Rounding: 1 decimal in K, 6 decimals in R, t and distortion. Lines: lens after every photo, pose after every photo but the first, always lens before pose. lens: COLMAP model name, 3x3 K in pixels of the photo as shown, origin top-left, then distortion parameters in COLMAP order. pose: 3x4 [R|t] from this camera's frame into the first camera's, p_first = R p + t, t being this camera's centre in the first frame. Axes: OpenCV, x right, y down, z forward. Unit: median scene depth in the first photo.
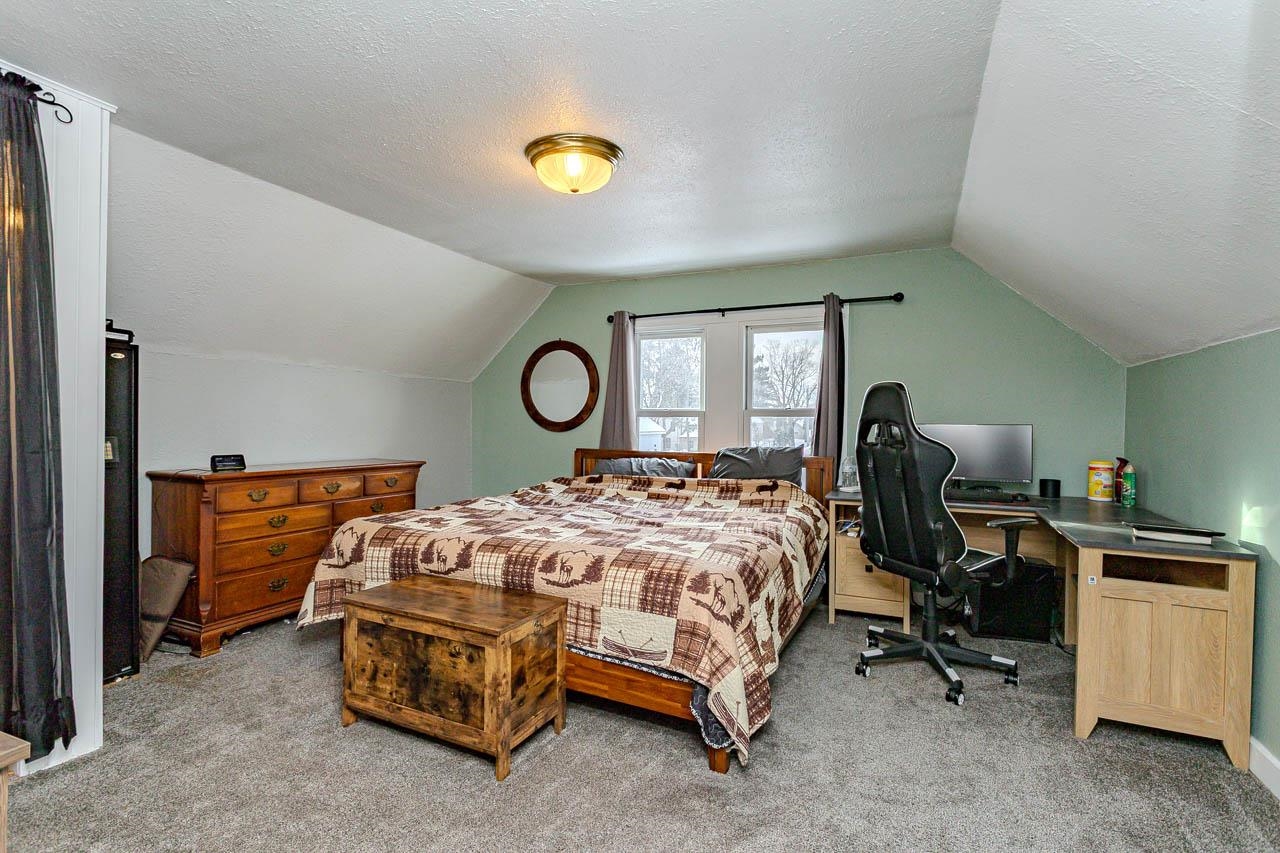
lens RADIAL K [[609.7, 0, 635.9], [0, 609.7, 429.3], [0, 0, 1]] dist [-0.003627, 0.002646]
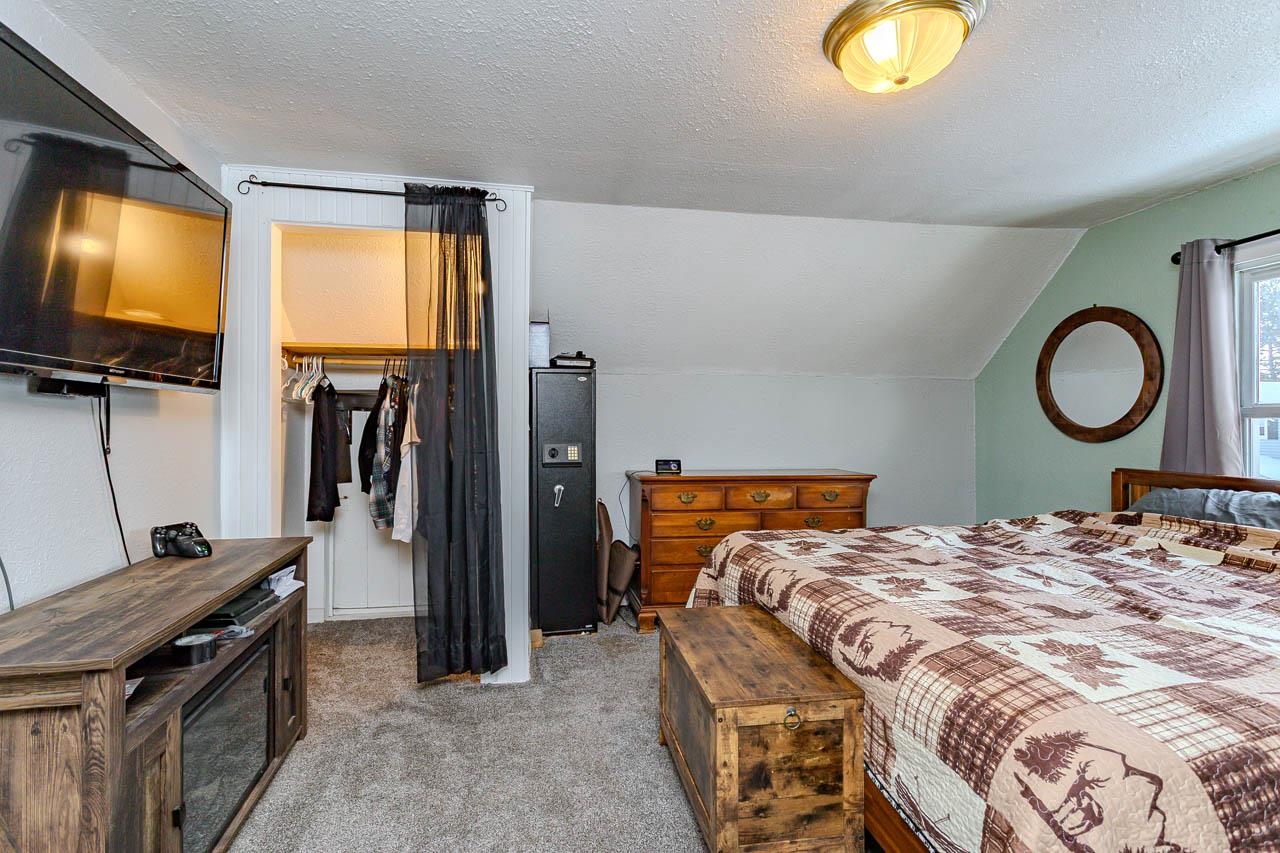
lens RADIAL K [[609.7, 0, 640.0], [0, 609.7, 428.2], [0, 0, 1]] dist [-0.003627, 0.002646]
pose [[0.564322, -0.008318, -0.825513, 0.259523], [-0.004233, 0.999907, -0.012970, -0.001574], [0.825544, 0.010814, 0.564234, 0.356929]]
